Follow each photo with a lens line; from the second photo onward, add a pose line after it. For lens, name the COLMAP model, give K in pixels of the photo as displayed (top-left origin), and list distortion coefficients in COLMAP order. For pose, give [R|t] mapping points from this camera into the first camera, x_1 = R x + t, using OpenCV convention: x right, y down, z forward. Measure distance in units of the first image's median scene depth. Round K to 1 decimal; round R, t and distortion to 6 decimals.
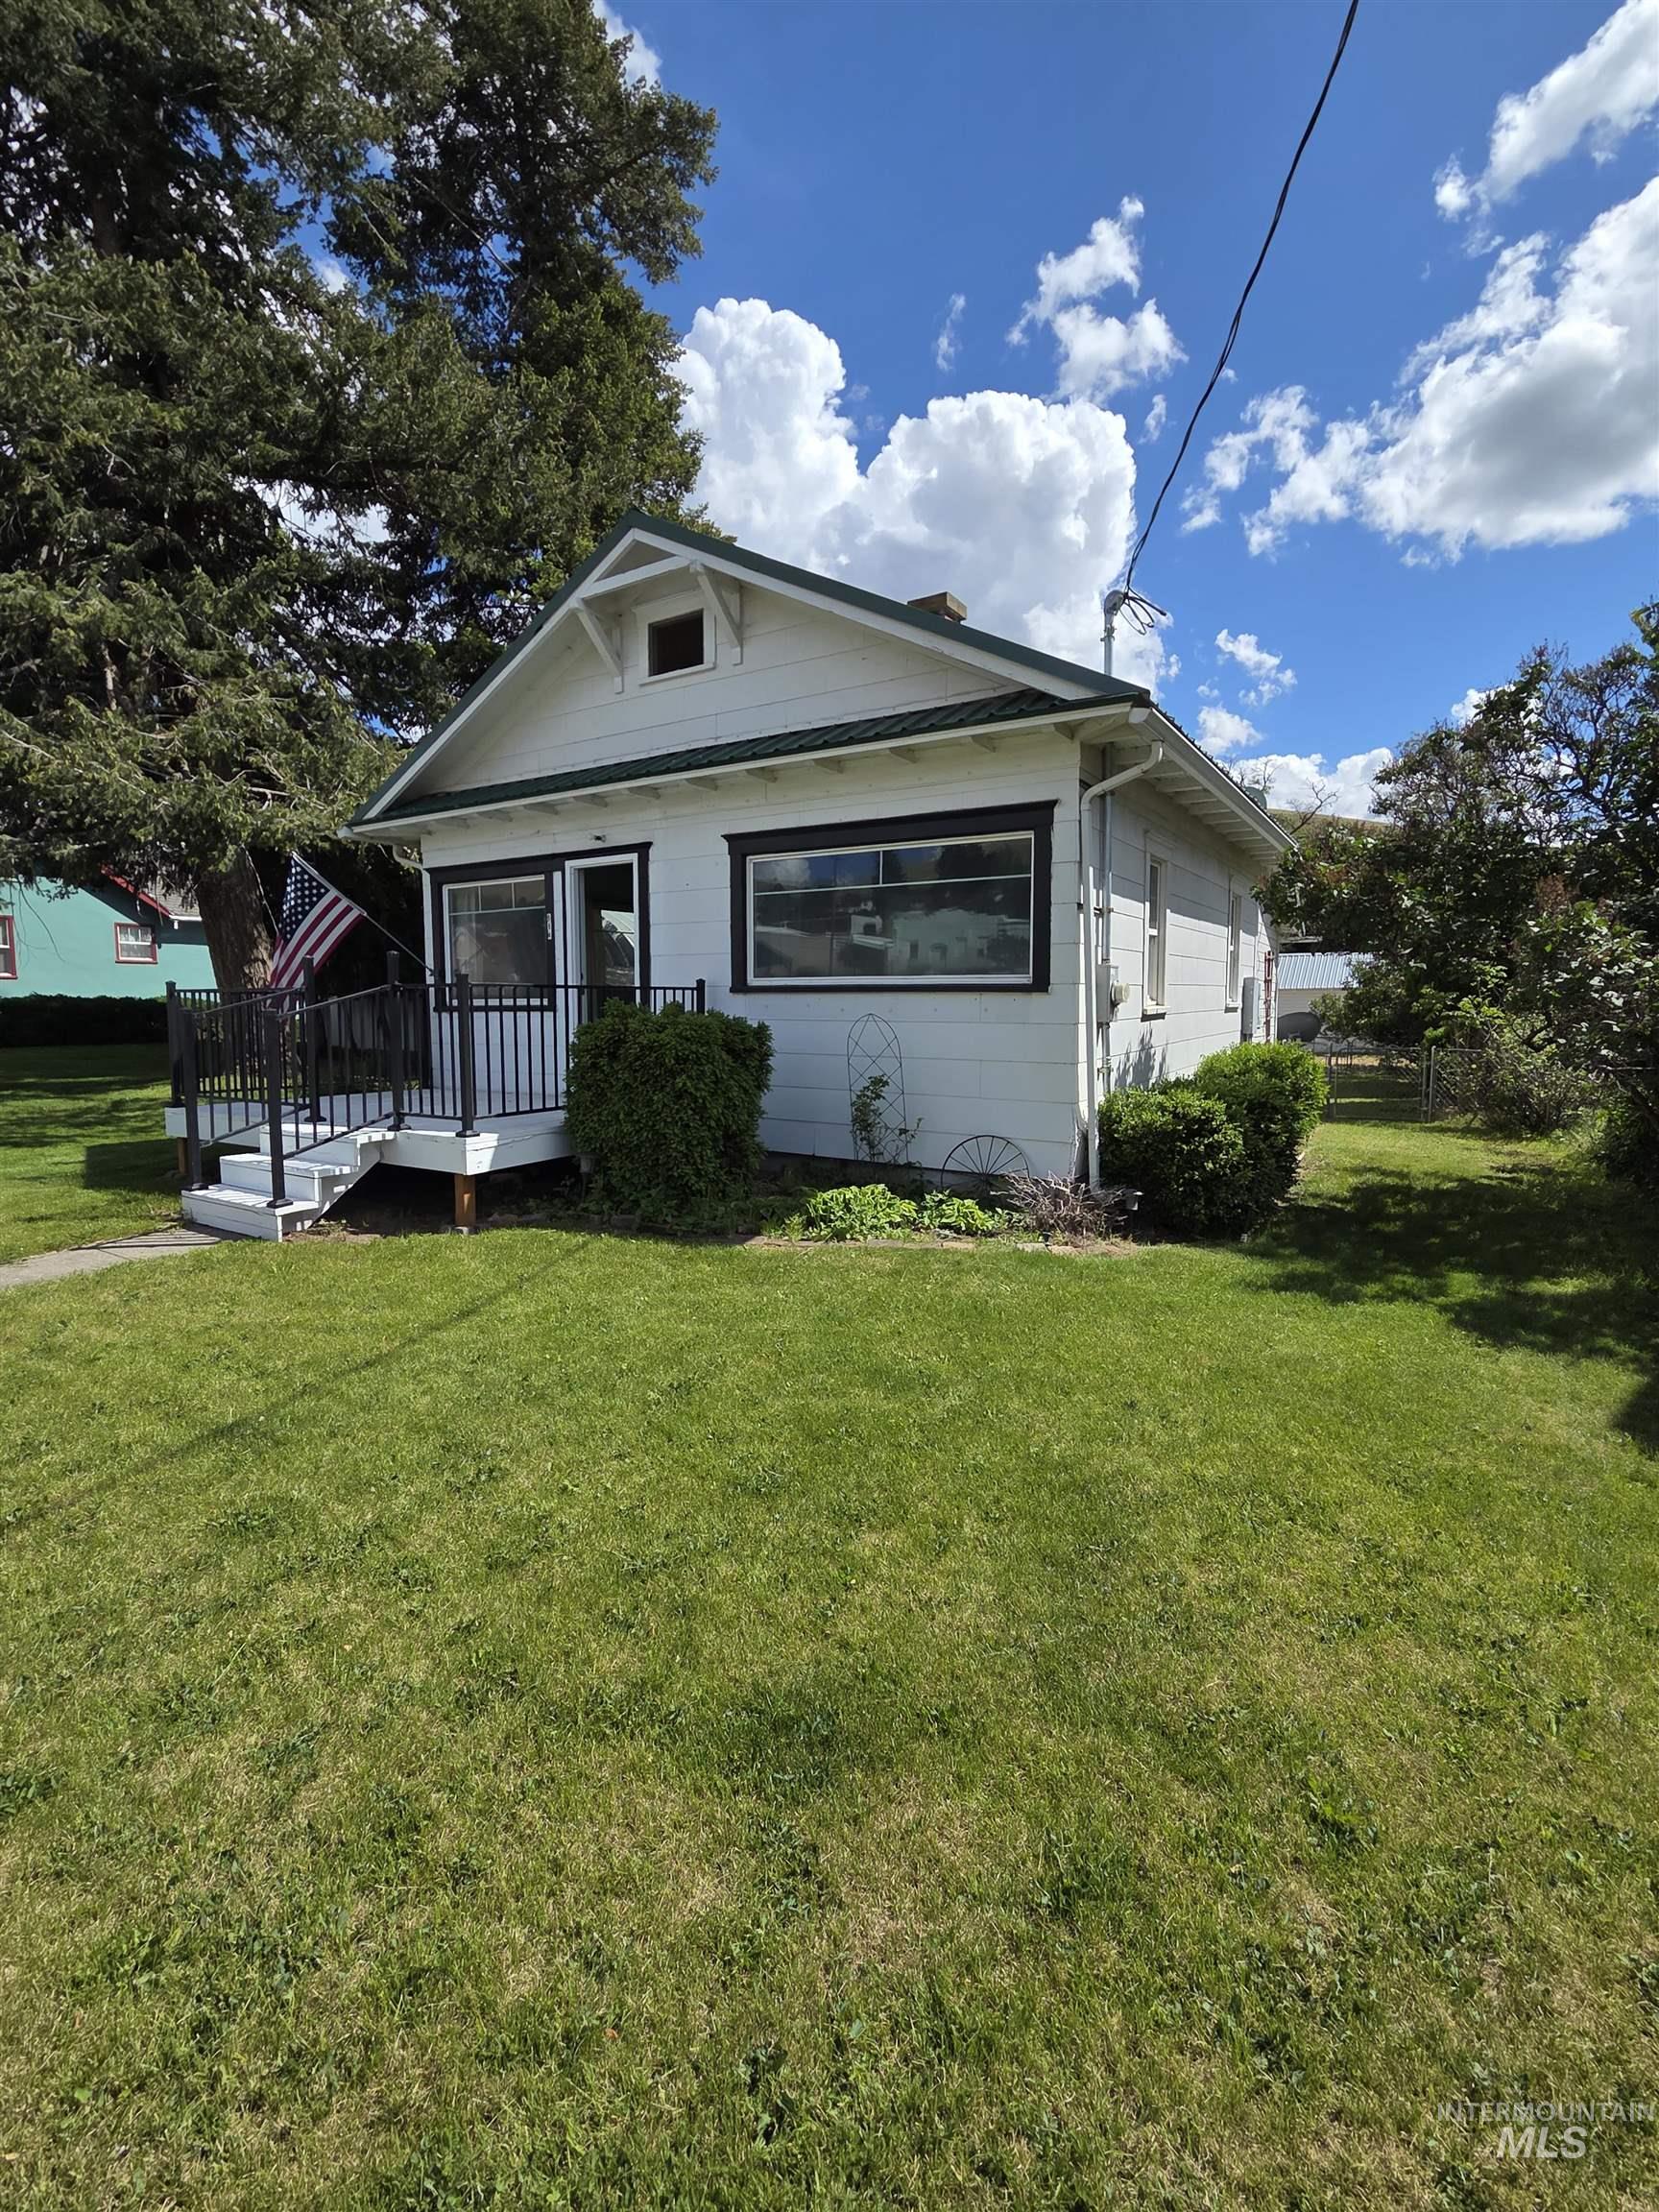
lens RADIAL K [[997.3, 0, 836.7], [0, 997.3, 1093.6], [0, 0, 1]] dist [0.000946, 0.000045]
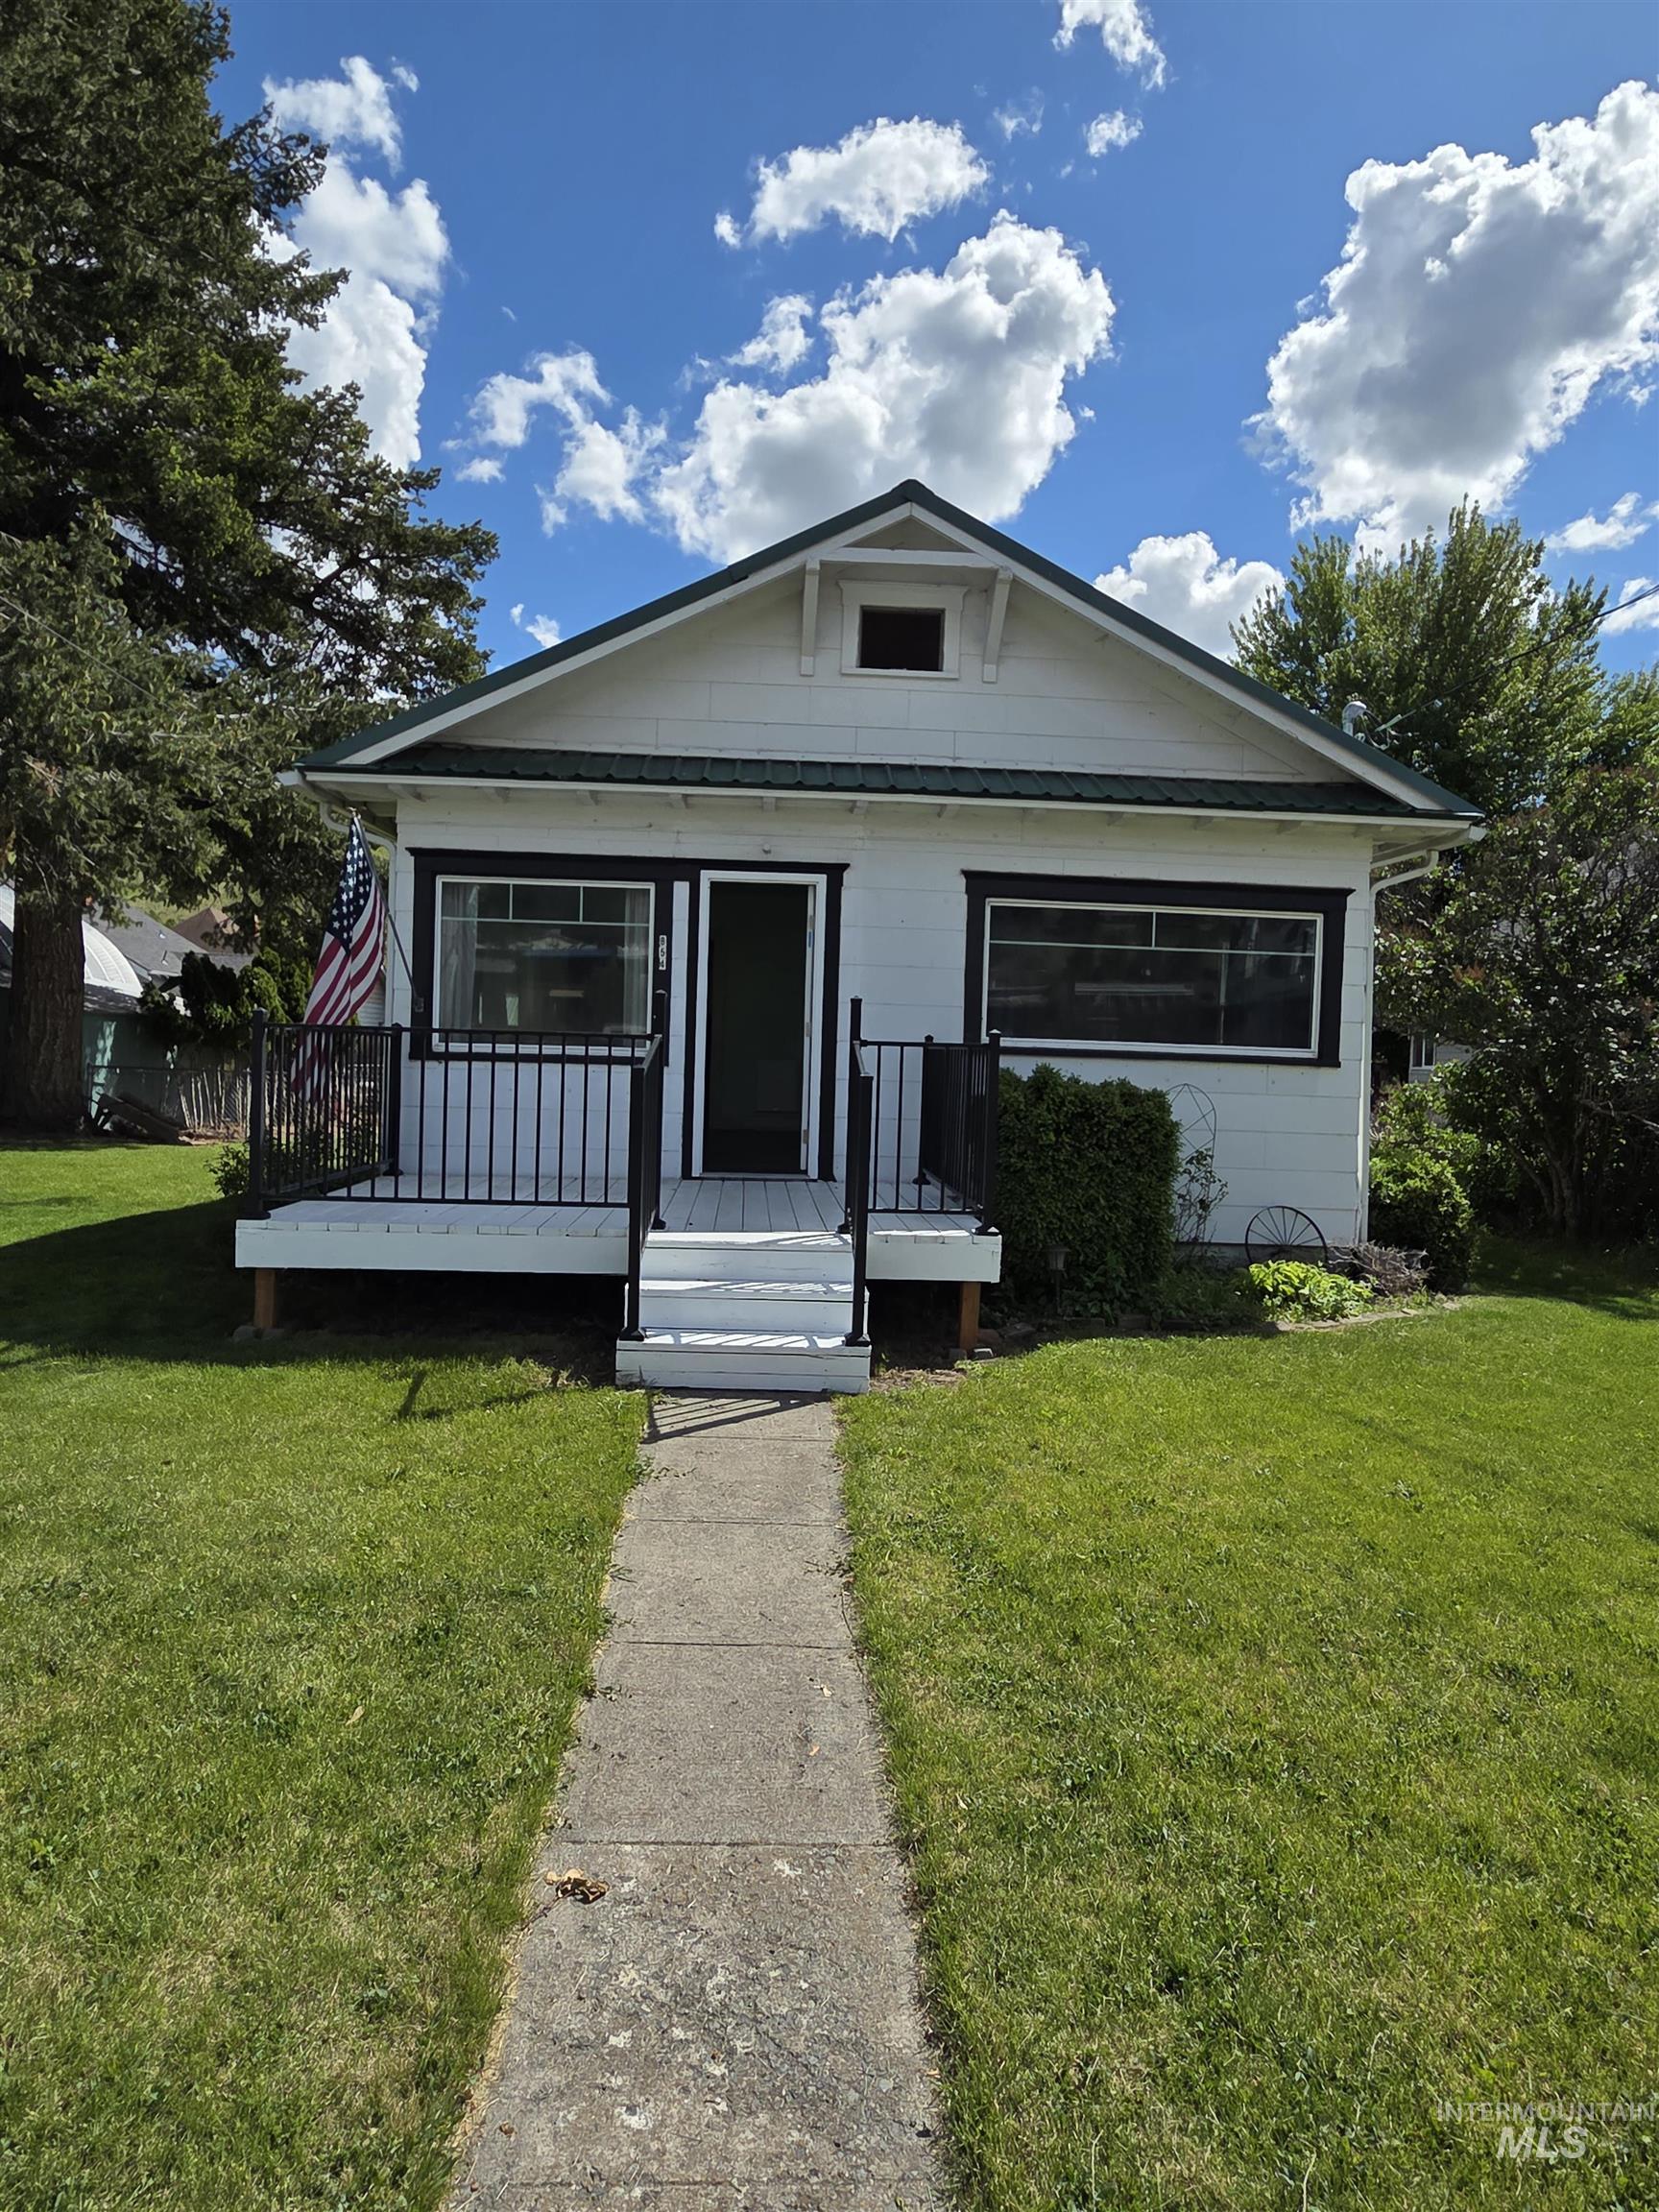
lens RADIAL K [[1251.4, 0, 821.1], [0, 1251.4, 1102.3], [0, 0, 1]] dist [-0.009309, -0.004798]
pose [[0.827209, 0.006981, 0.561851, -0.795735], [0.015960, 0.999228, -0.035912, -0.021456], [-0.561667, 0.038674, 0.826459, 0.176691]]
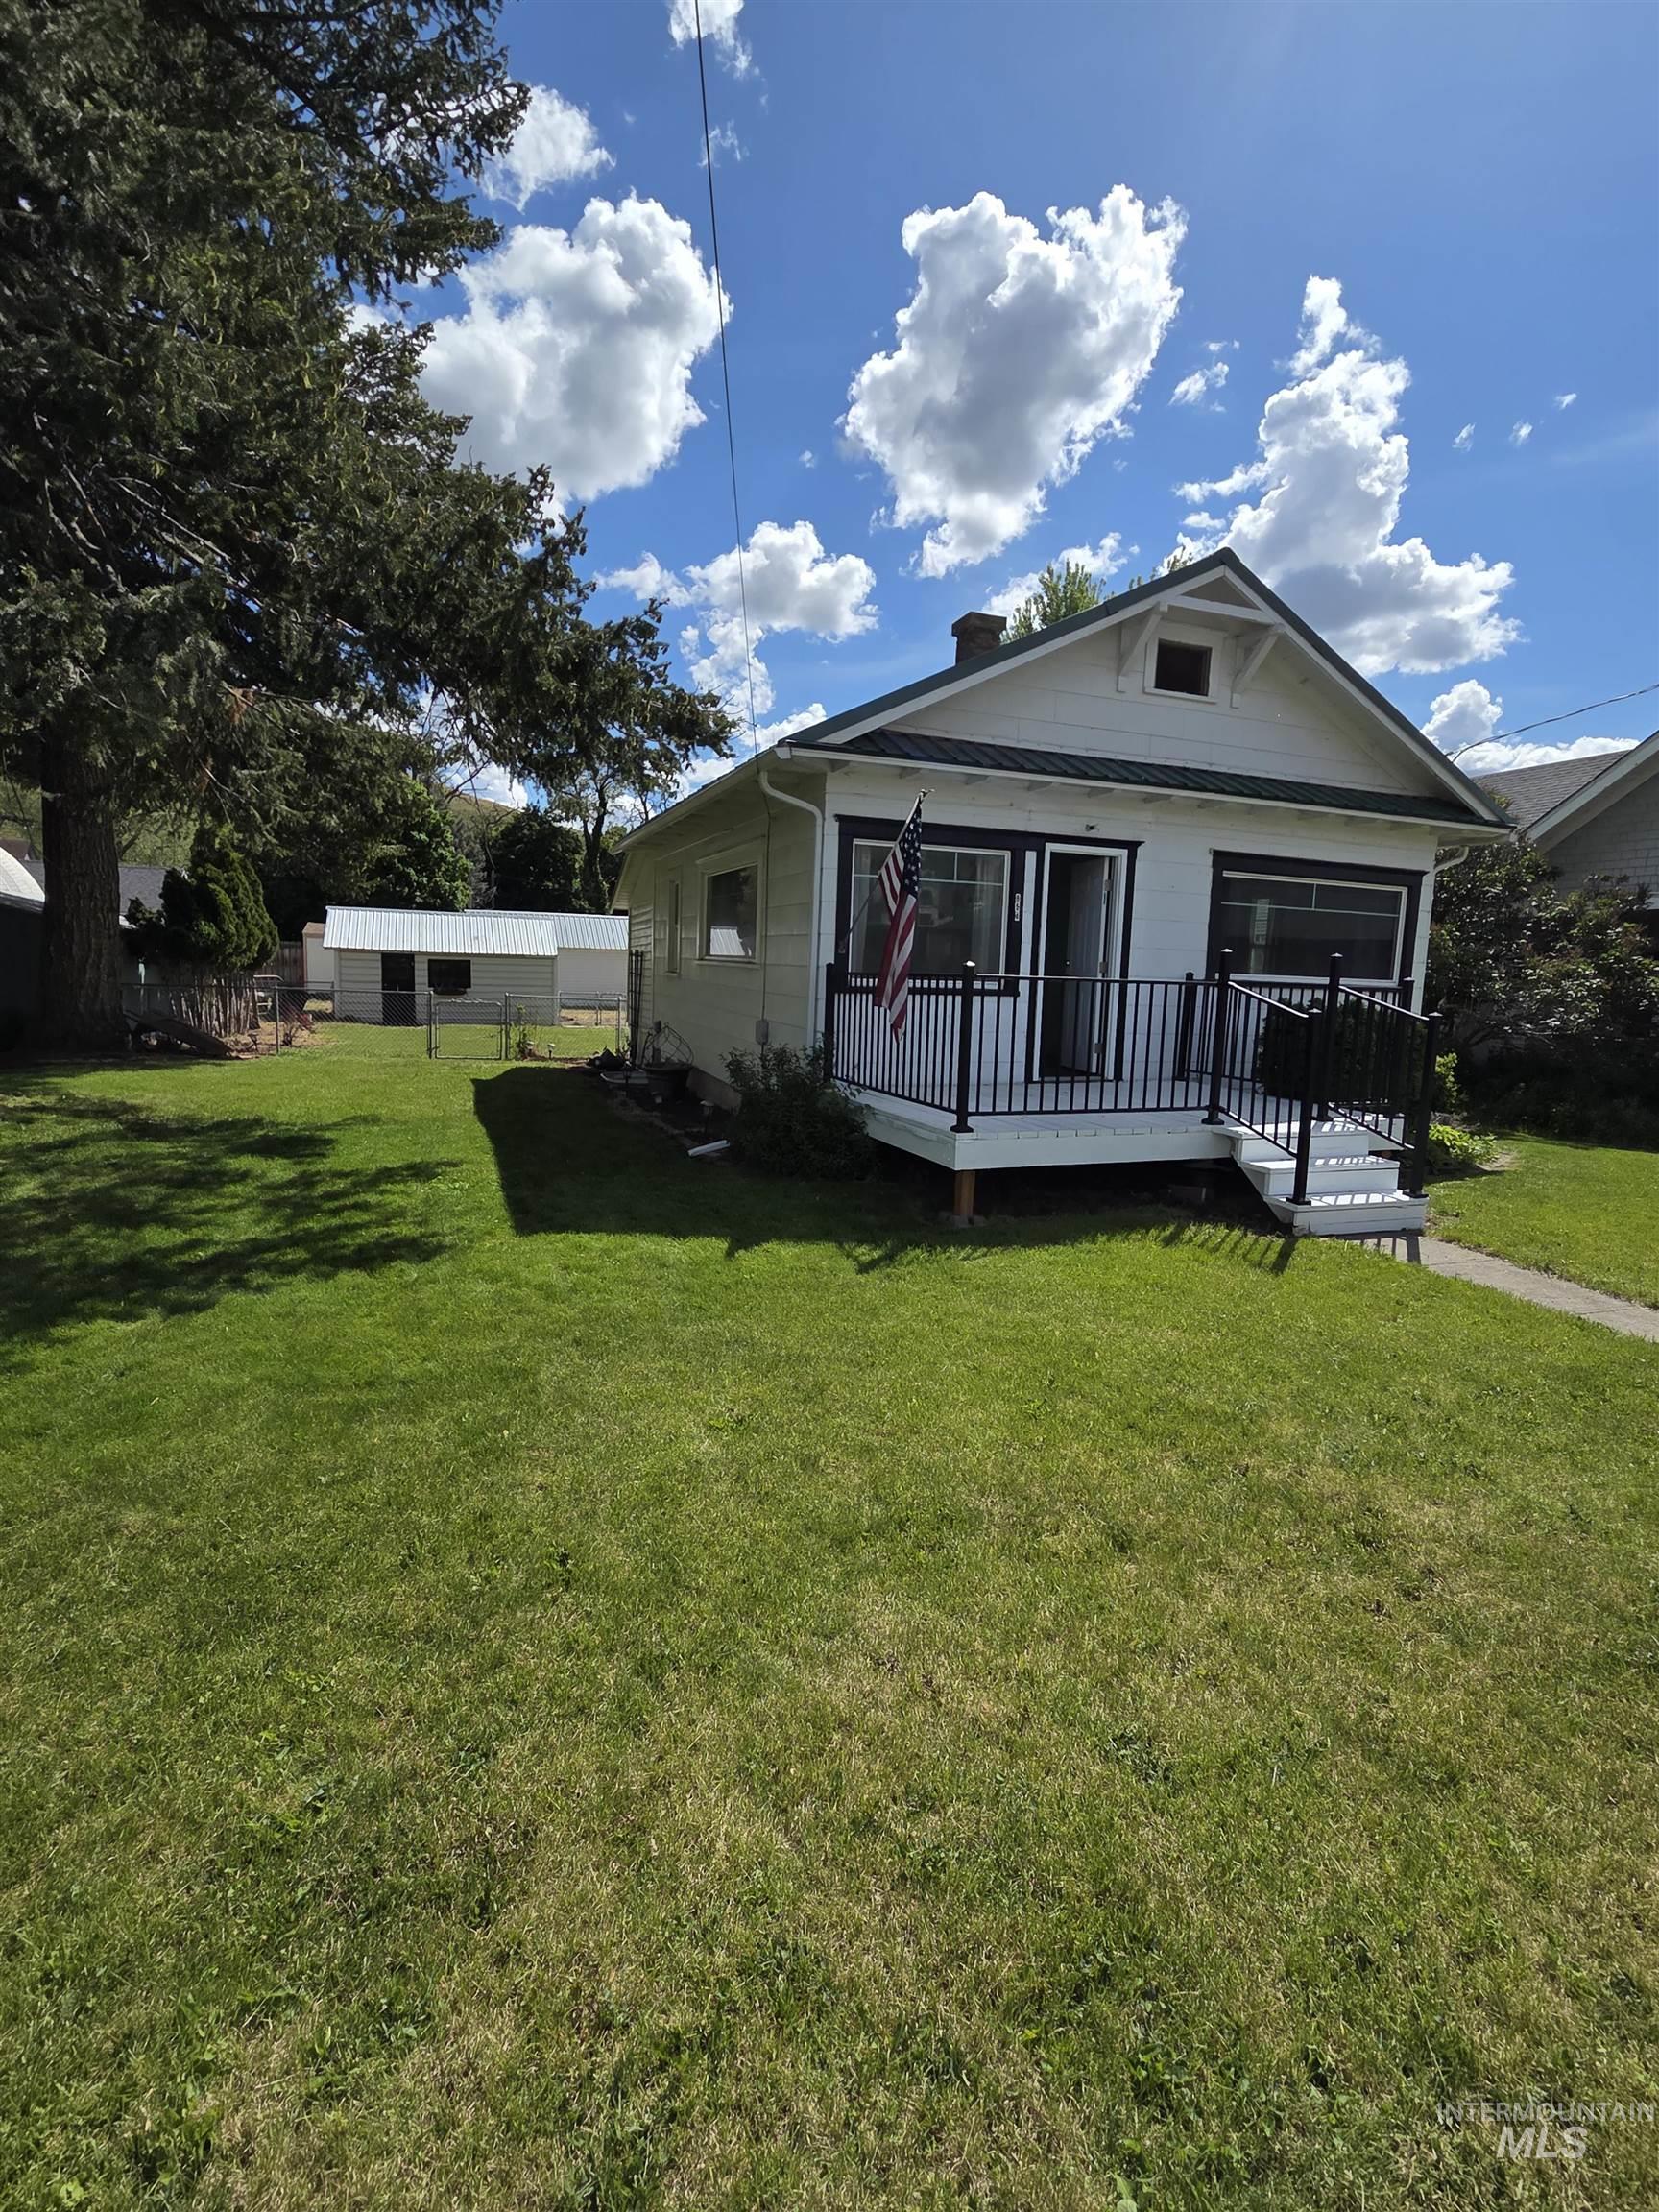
lens RADIAL K [[1031.5, 0, 825.5], [0, 1031.5, 1101.7], [0, 0, 1]] dist [0.006072, 0.000084]
pose [[0.607864, -0.077191, 0.790280, -1.328612], [0.035896, 0.996918, 0.069763, -0.063400], [-0.793229, -0.014039, 0.608761, 0.598812]]
